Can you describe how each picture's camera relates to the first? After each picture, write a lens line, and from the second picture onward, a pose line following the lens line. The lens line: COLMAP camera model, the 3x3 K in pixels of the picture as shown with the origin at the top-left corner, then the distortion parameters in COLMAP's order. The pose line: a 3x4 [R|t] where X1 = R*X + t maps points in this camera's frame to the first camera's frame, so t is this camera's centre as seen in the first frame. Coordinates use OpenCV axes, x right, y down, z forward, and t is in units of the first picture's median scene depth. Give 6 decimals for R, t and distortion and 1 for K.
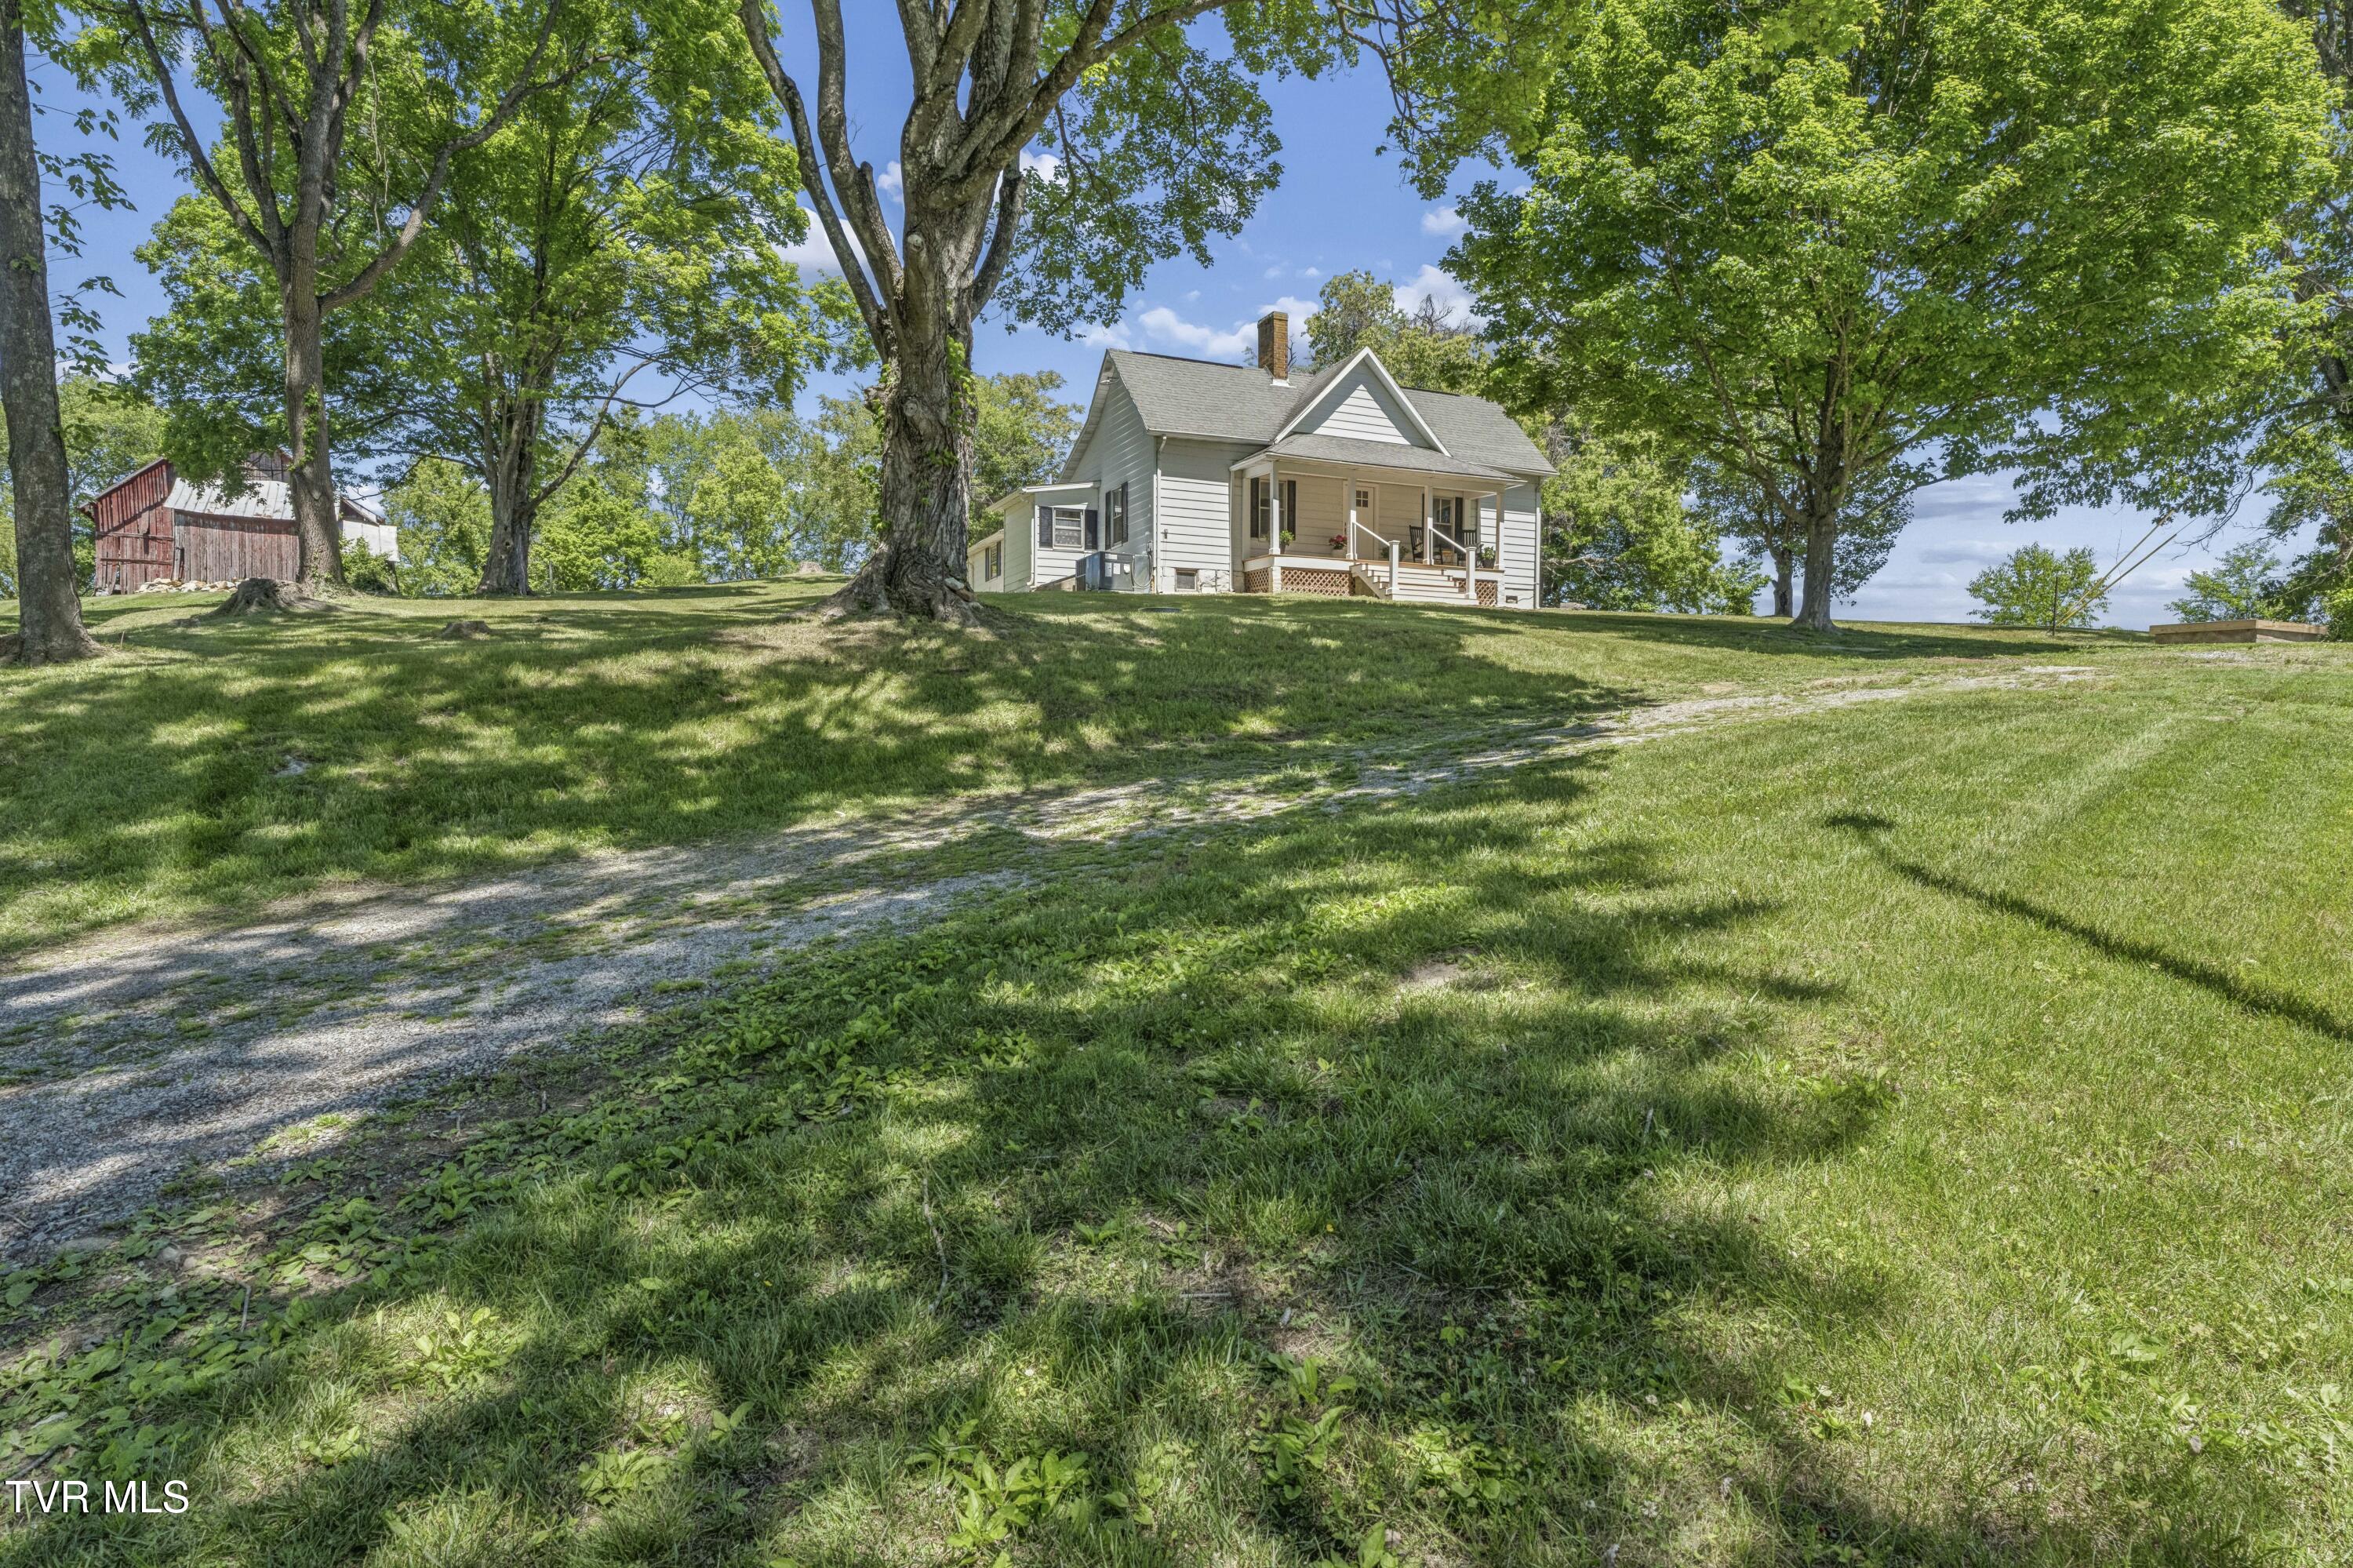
lens RADIAL K [[1346.5, 0, 1186.9], [0, 1346.5, 791.3], [0, 0, 1]] dist [0.000361, -0.000149]
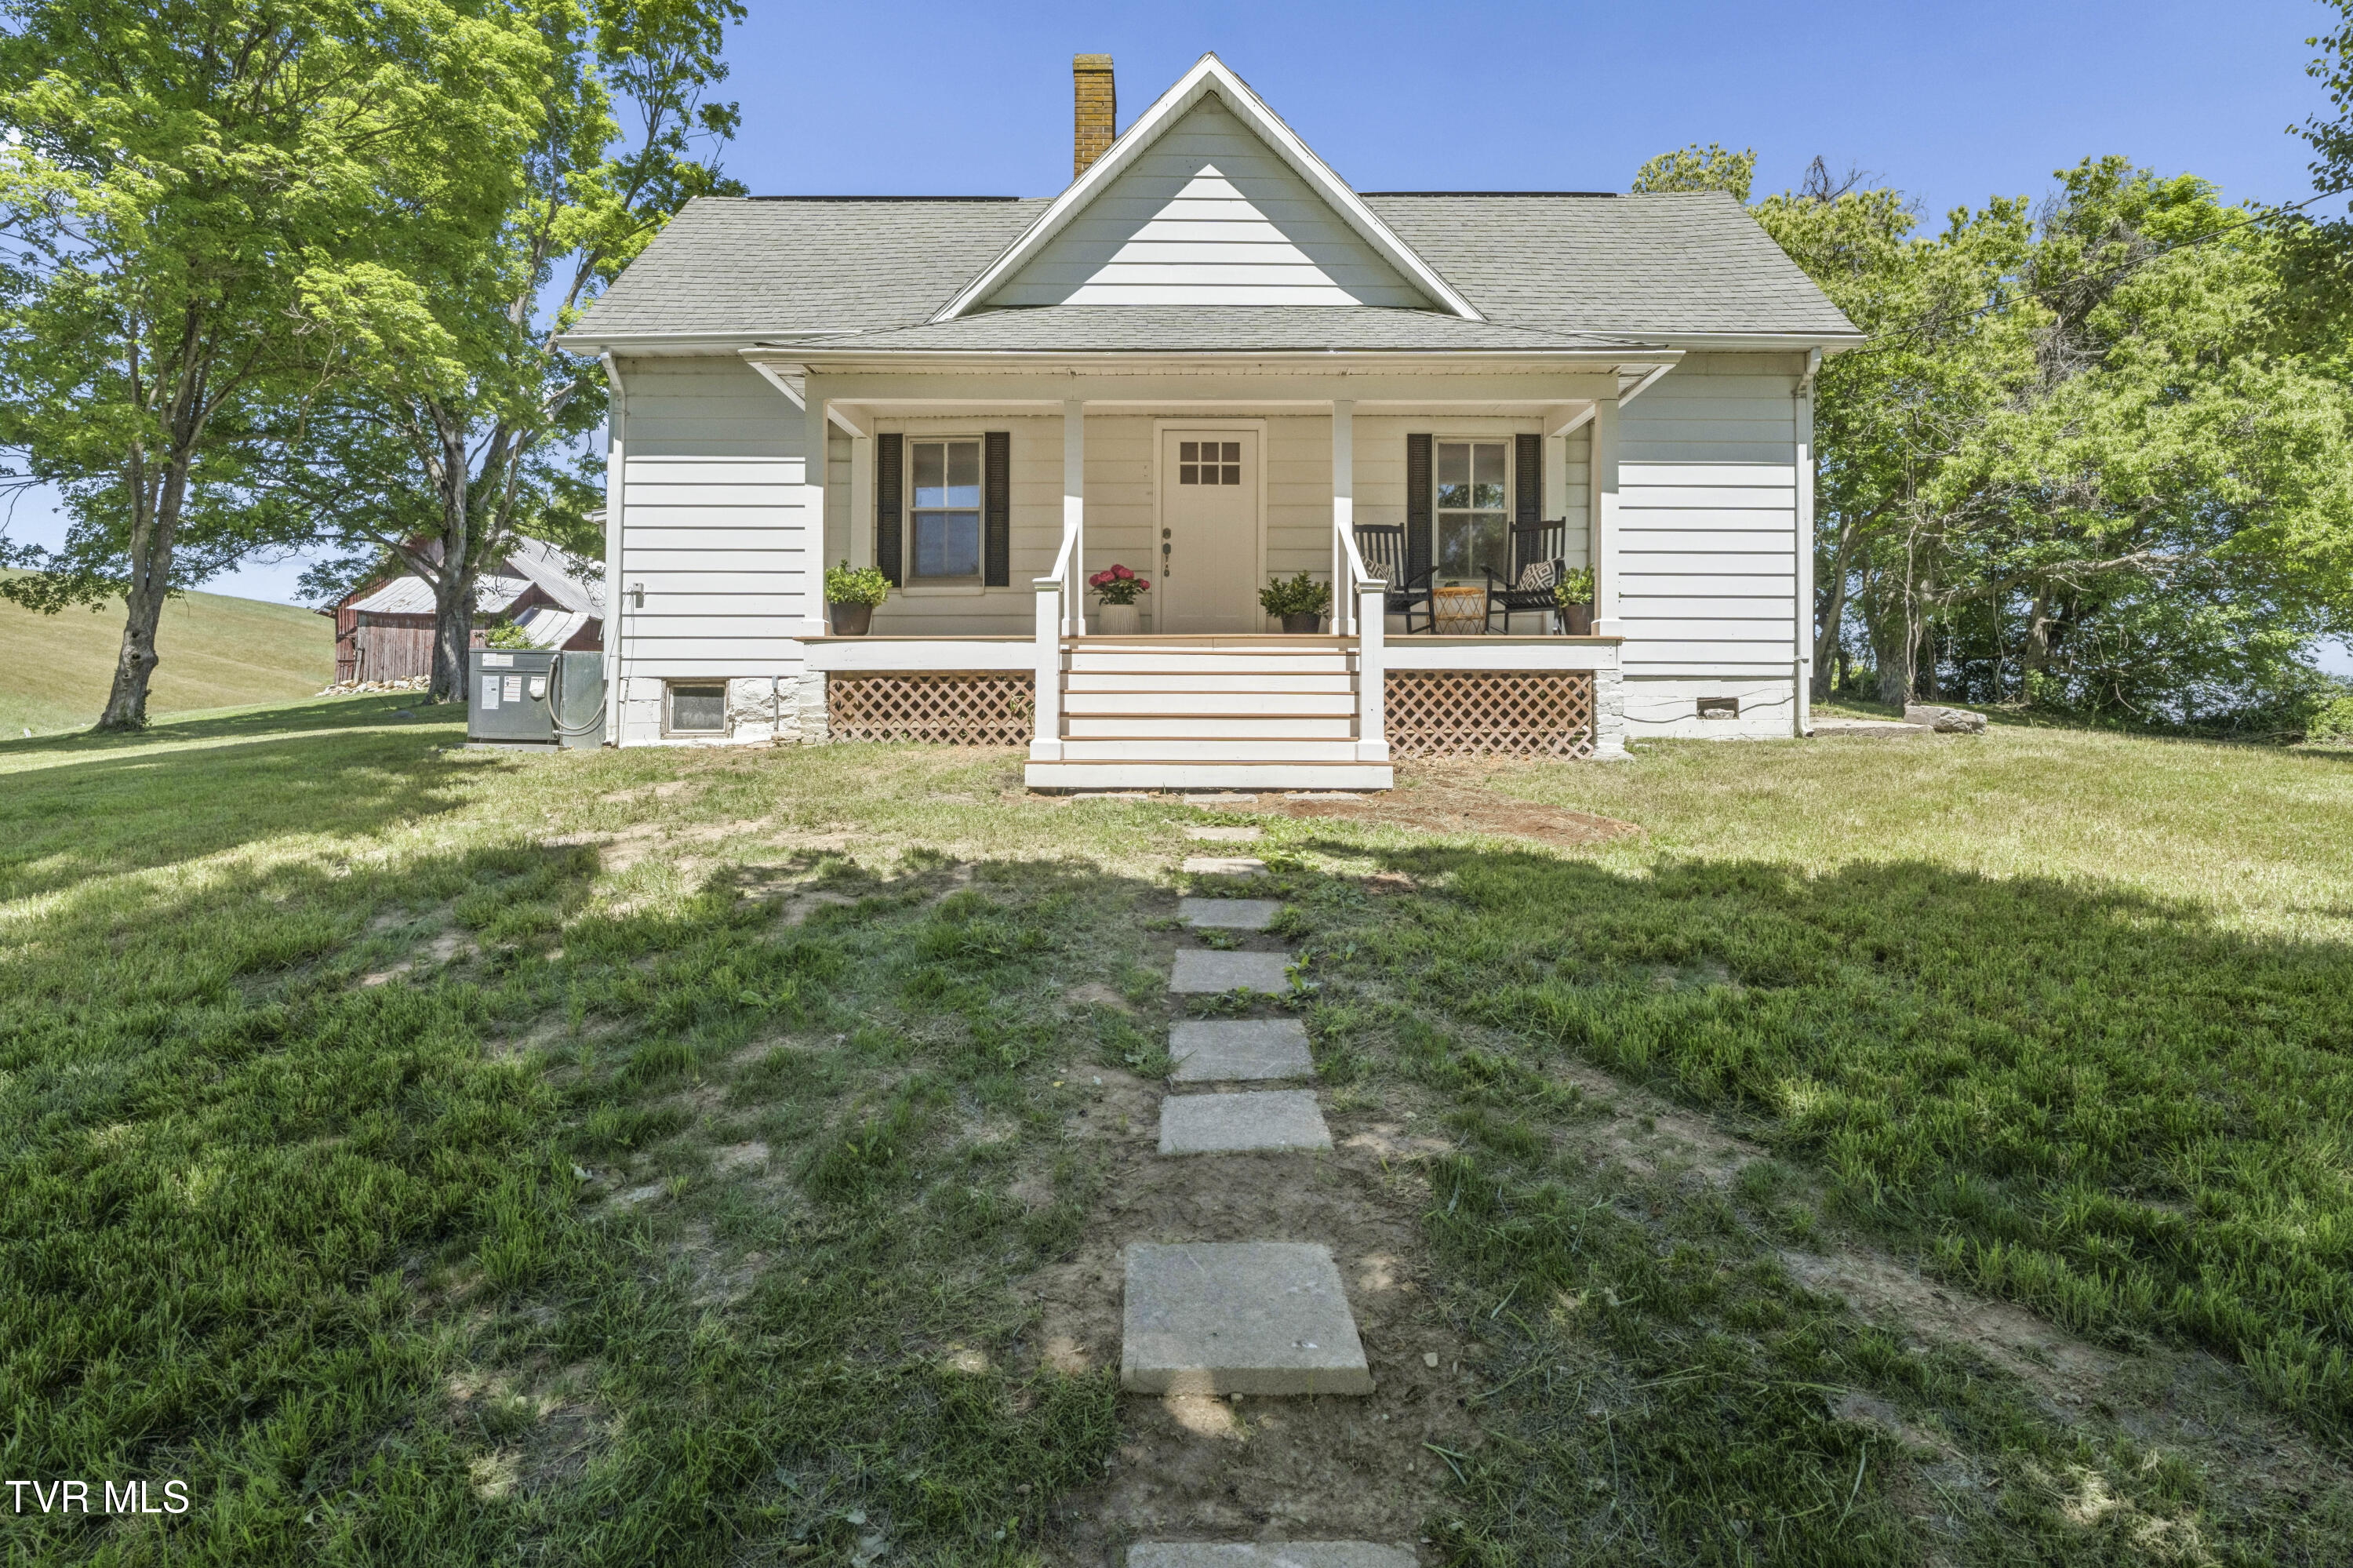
lens RADIAL K [[1212.3, 0, 1138.7], [0, 1212.3, 754.5], [0, 0, 1]] dist [-0.001846, -0.000684]
pose [[0.903442, -0.001417, -0.428707, 0.154928], [-0.015185, 0.999261, -0.035304, -0.075361], [0.428441, 0.038405, 0.902753, 0.418555]]
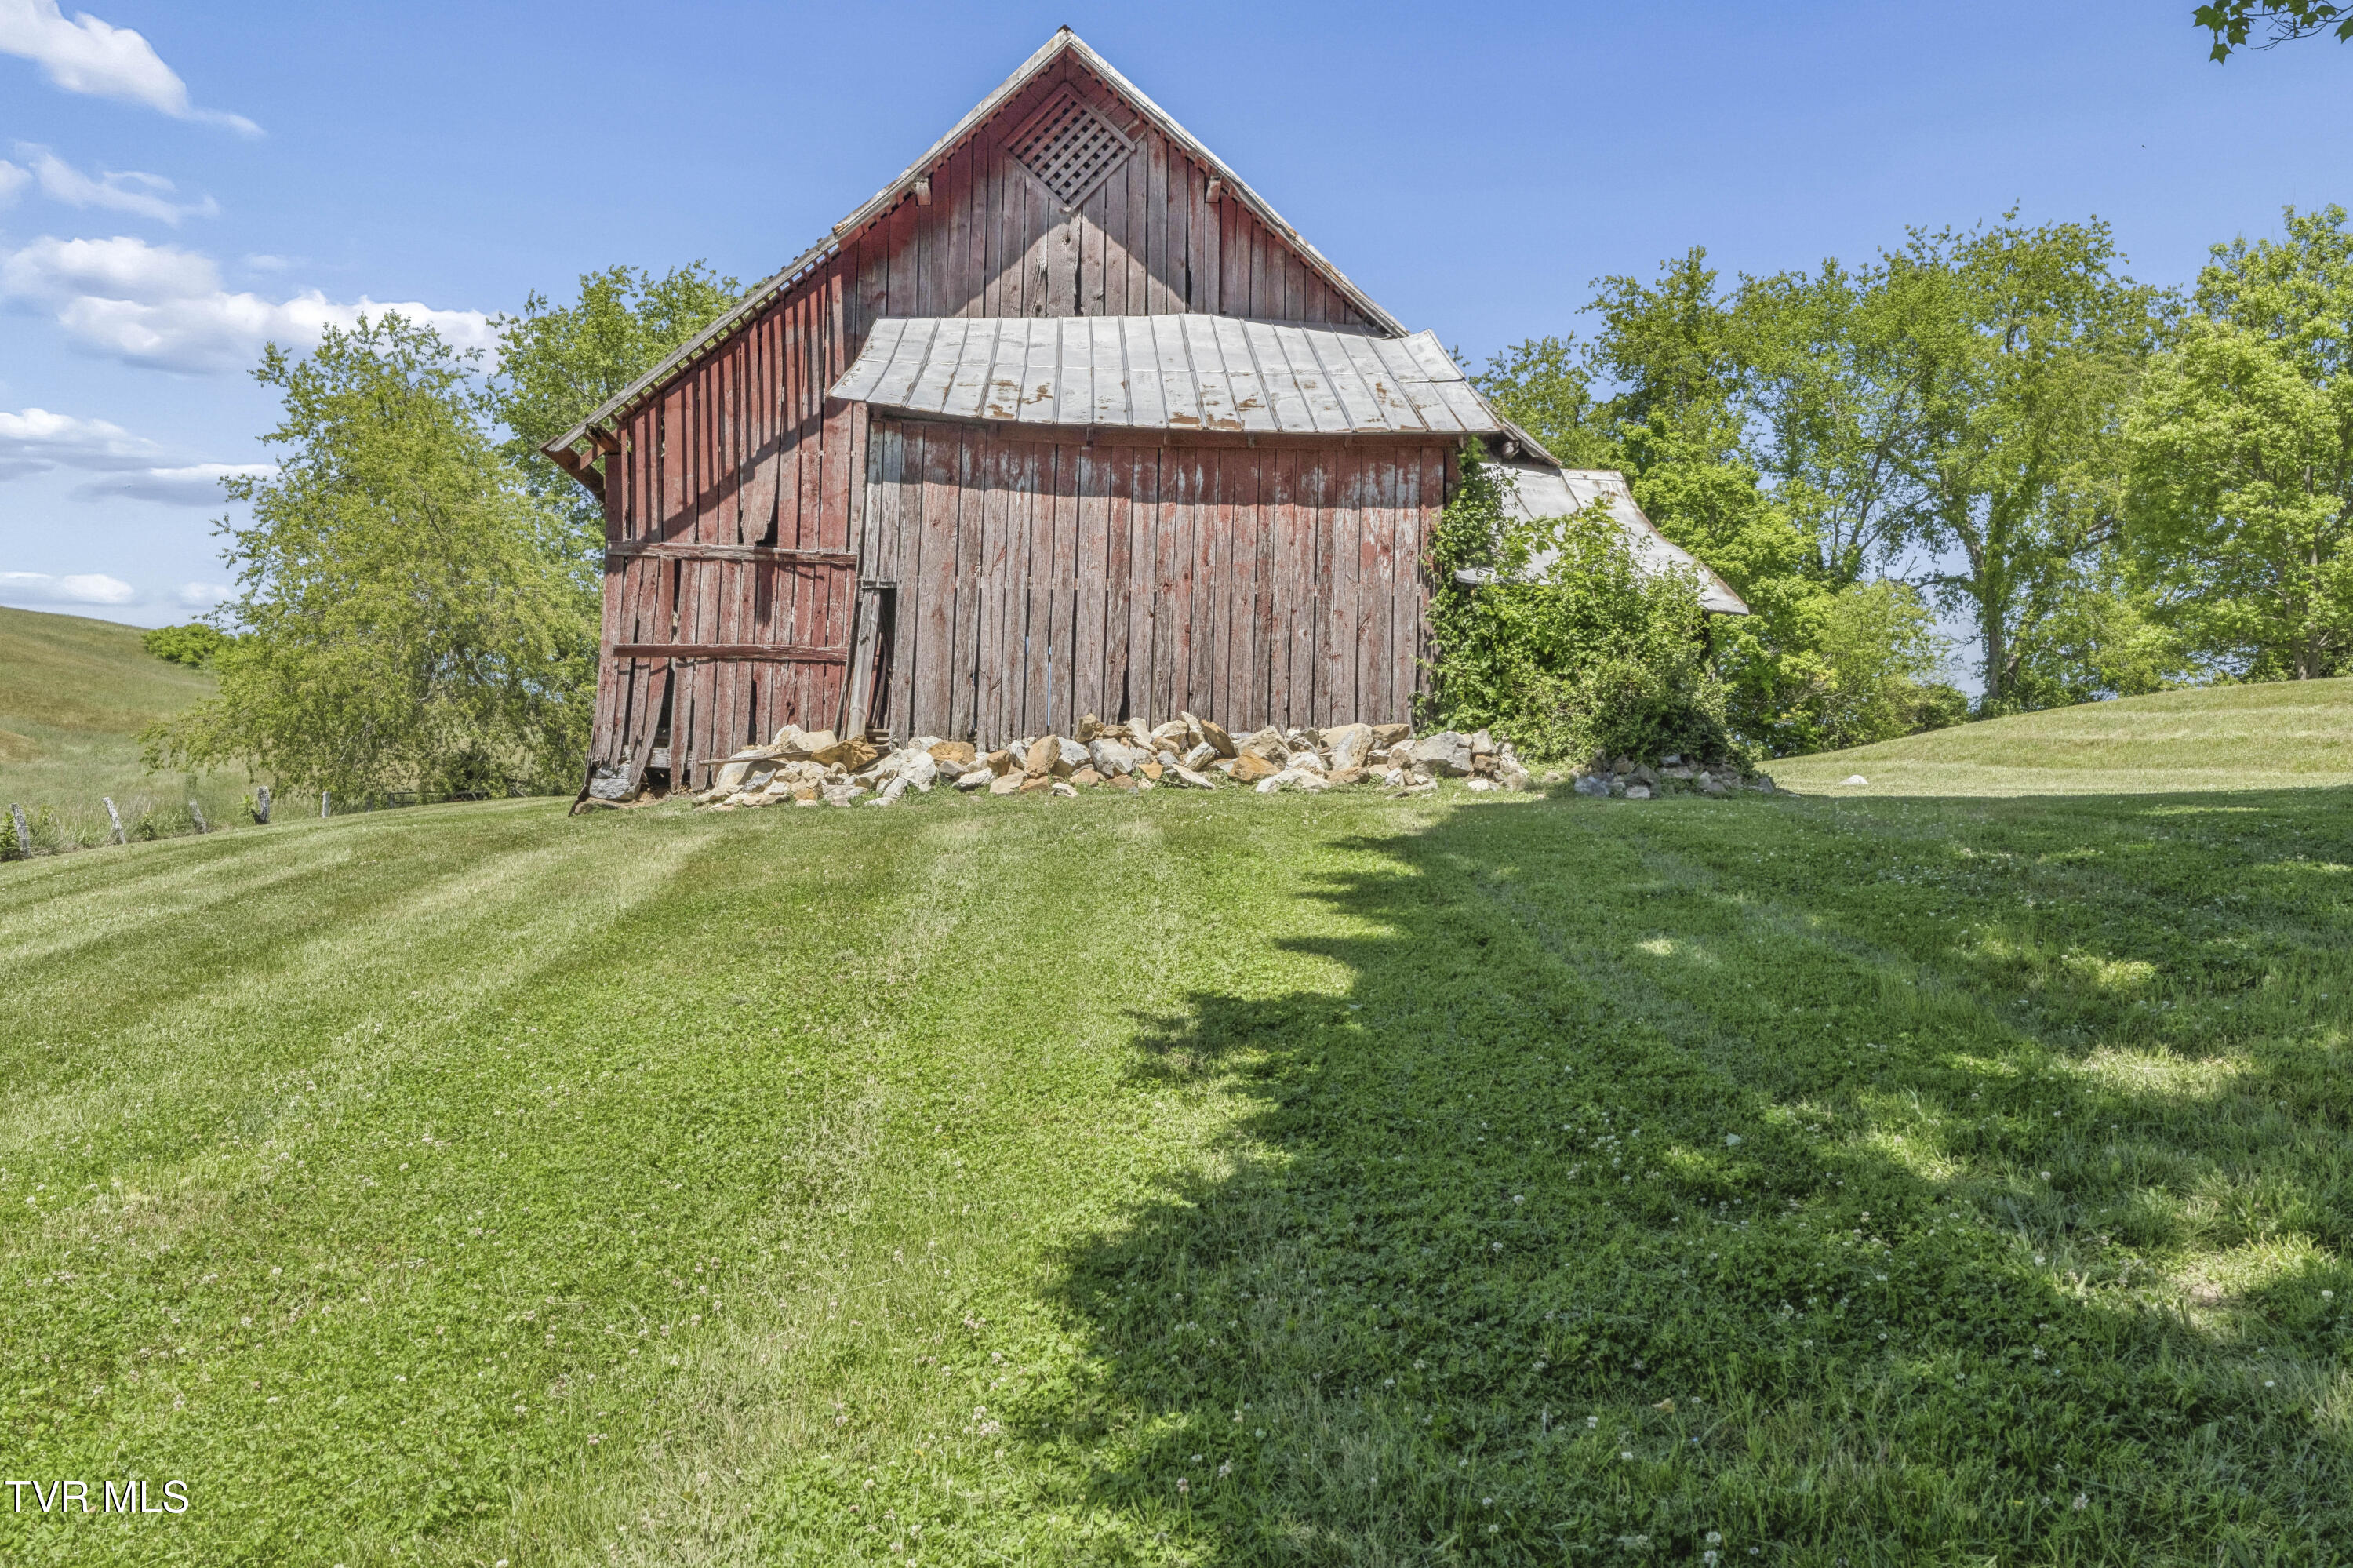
lens RADIAL K [[2050.5, 0, 1173.1], [0, 2050.5, 788.0], [0, 0, 1]] dist [-0.066662, -0.007800]
pose [[0.888861, -0.001271, -0.458175, -0.535362], [-0.037007, 0.996530, -0.074558, -0.121141], [0.456680, 0.083227, 0.885729, 0.707119]]
